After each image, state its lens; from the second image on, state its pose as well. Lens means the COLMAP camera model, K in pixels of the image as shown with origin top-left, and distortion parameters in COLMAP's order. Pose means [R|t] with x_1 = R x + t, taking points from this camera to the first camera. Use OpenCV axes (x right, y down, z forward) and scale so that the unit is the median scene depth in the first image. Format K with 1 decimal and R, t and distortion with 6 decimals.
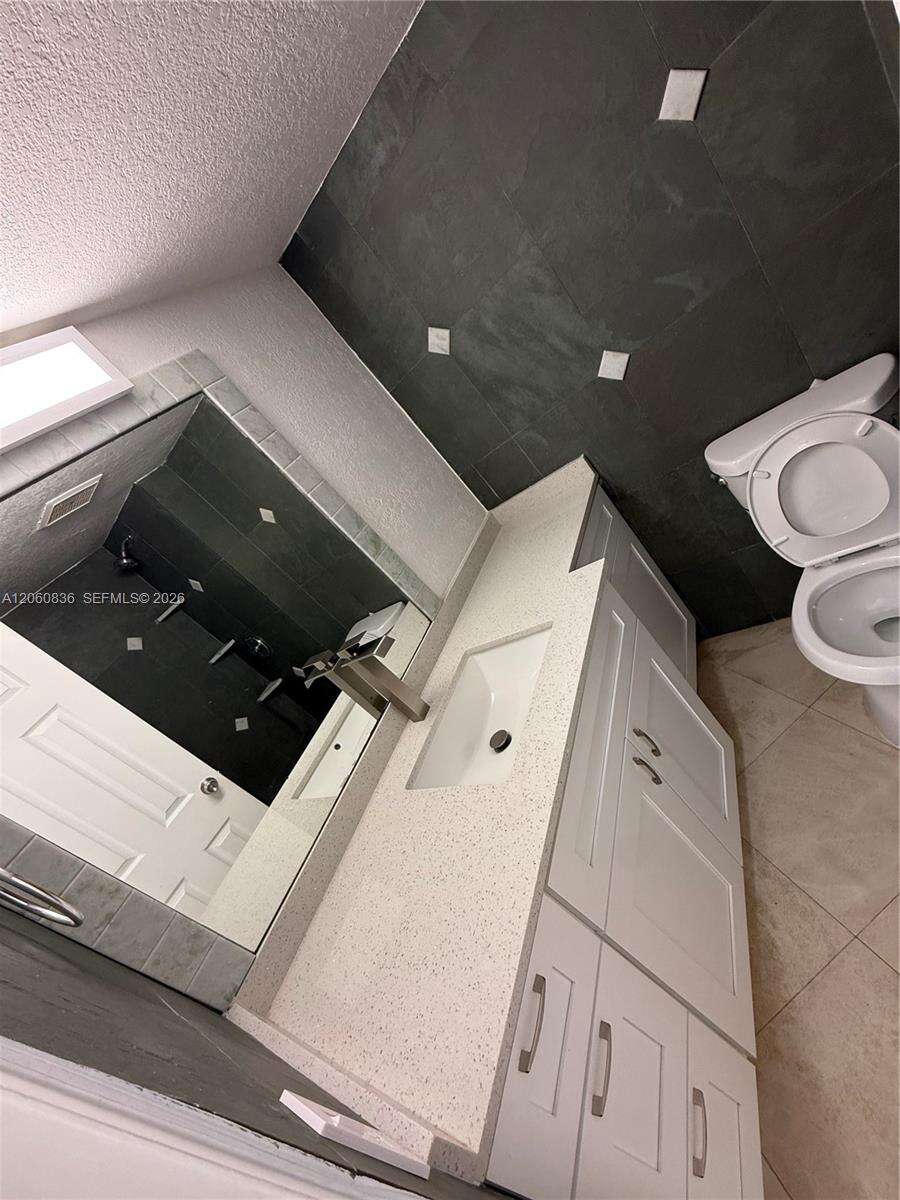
lens RADIAL K [[476.1, 0, 449.3], [0, 476.1, 598.5], [0, 0, 1]] dist [-0.001087, 0.000085]
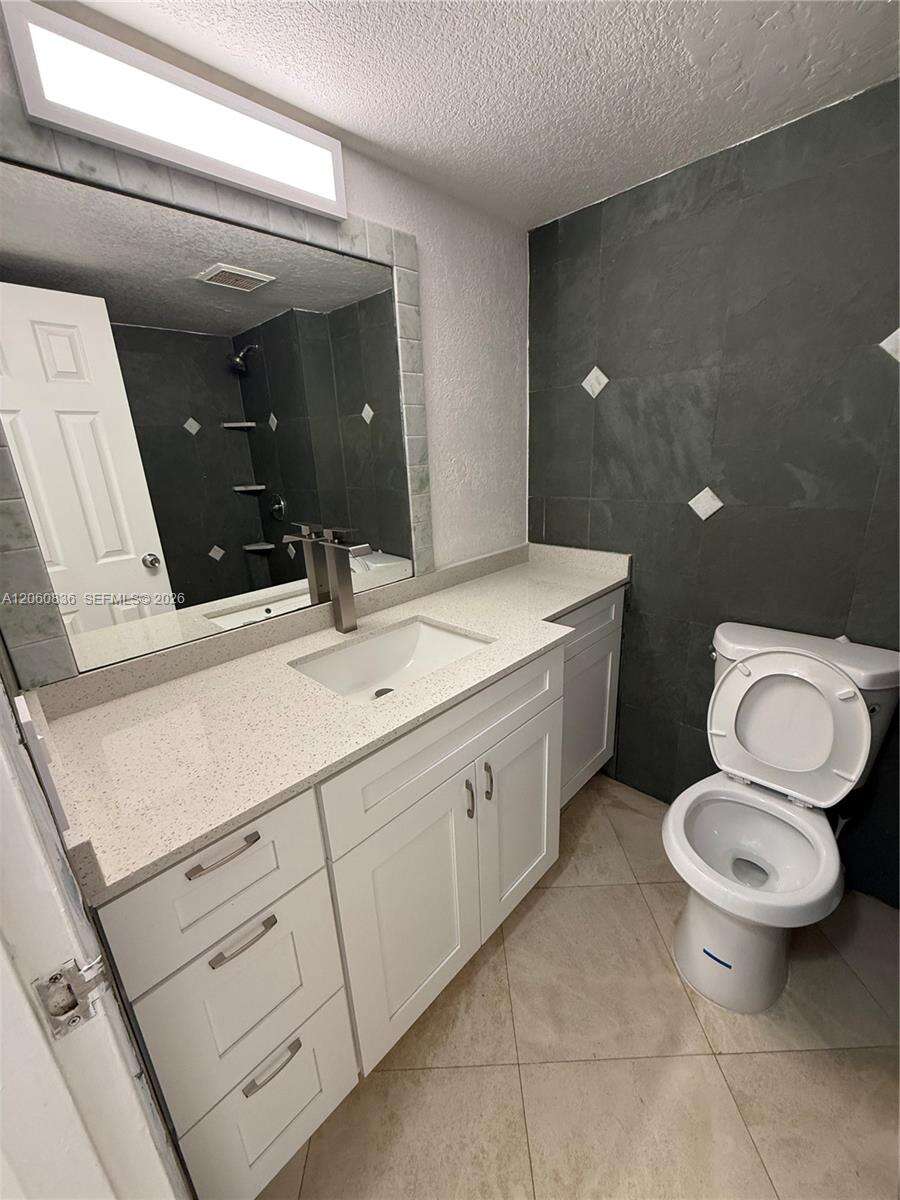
lens RADIAL K [[476.1, 0, 449.4], [0, 476.1, 599.5], [0, 0, 1]] dist [-0.001087, 0.000085]
pose [[0.753749, 0.656322, -0.033225, 0.103099], [-0.657038, 0.753626, -0.018673, 0.063574], [0.012784, 0.035905, 0.999273, -0.048308]]
